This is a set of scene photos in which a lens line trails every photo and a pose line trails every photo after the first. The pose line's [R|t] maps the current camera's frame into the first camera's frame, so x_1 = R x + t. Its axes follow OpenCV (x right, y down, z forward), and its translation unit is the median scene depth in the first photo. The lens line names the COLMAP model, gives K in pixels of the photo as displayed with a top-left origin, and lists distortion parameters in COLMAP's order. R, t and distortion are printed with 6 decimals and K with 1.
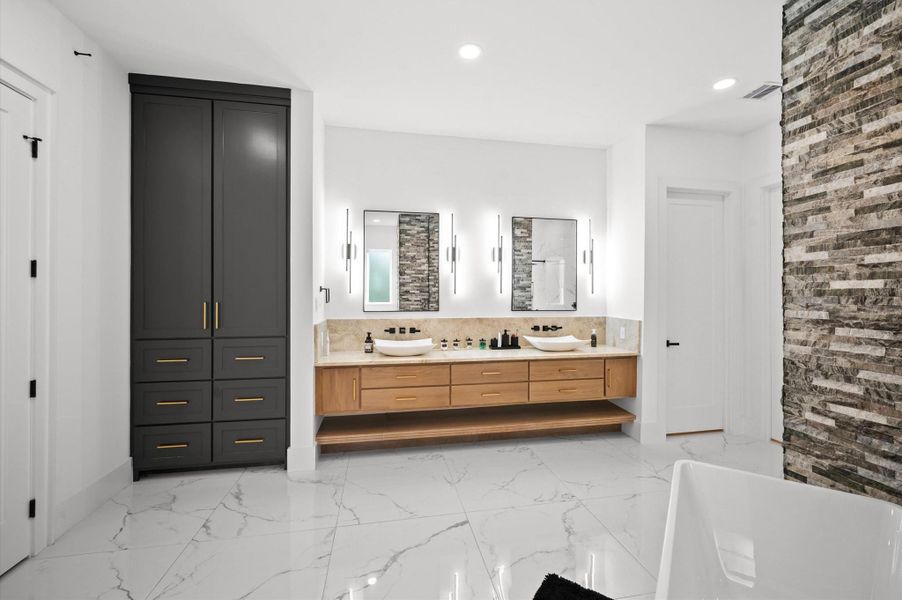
lens RADIAL K [[368.5, 0, 454.7], [0, 368.5, 296.6], [0, 0, 1]] dist [-0.001022, -0.000785]
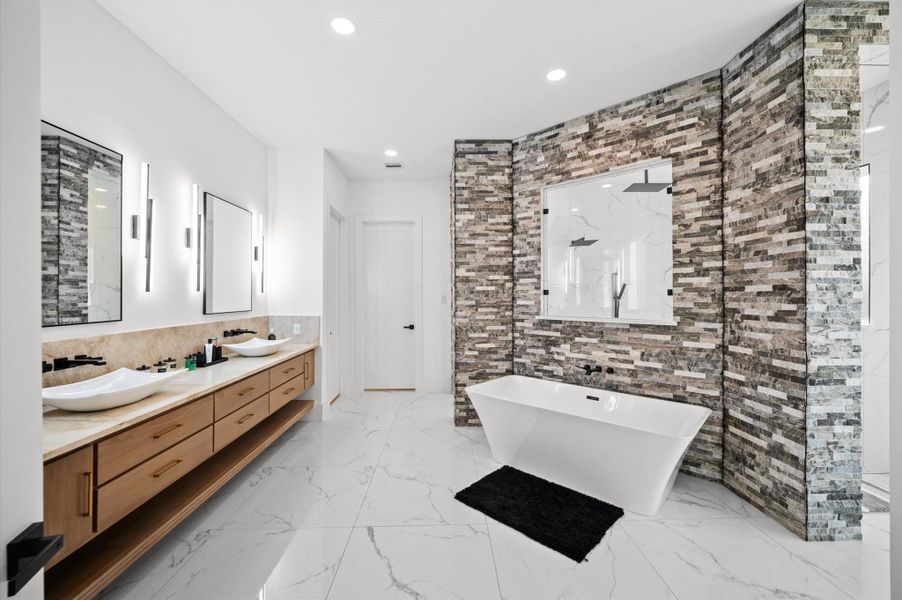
lens RADIAL K [[368.5, 0, 453.9], [0, 368.5, 297.1], [0, 0, 1]] dist [-0.001022, -0.000785]
pose [[0.159642, -0.008534, 0.987138, -1.065425], [0.005420, 0.999955, 0.007768, 0.001879], [-0.987160, 0.004111, 0.159681, 0.760494]]
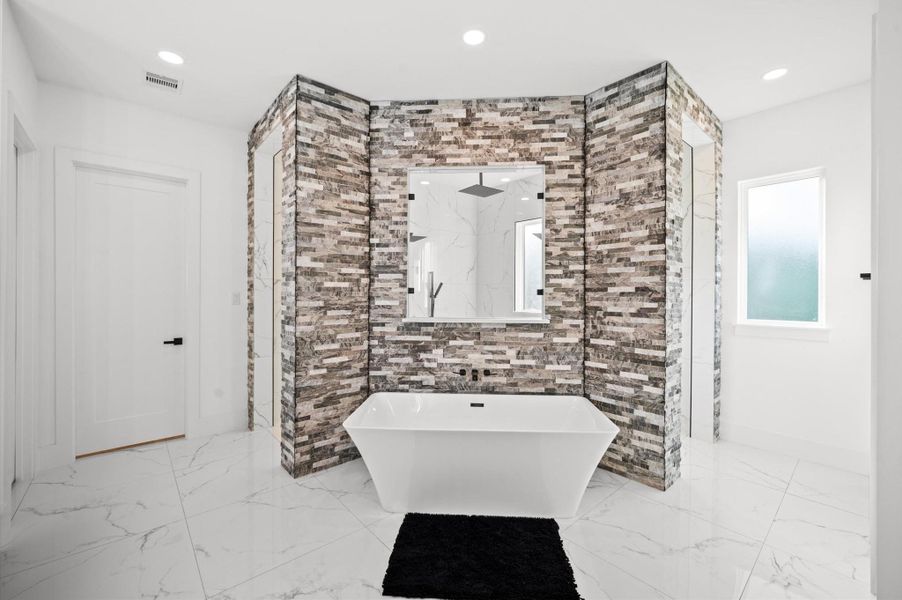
lens RADIAL K [[368.5, 0, 453.7], [0, 368.5, 294.8], [0, 0, 1]] dist [-0.001022, -0.000785]
pose [[-0.505242, -0.009121, 0.862930, -0.606250], [-0.003429, 0.999957, 0.008562, -0.001810], [-0.862971, 0.001367, -0.505251, 1.277895]]
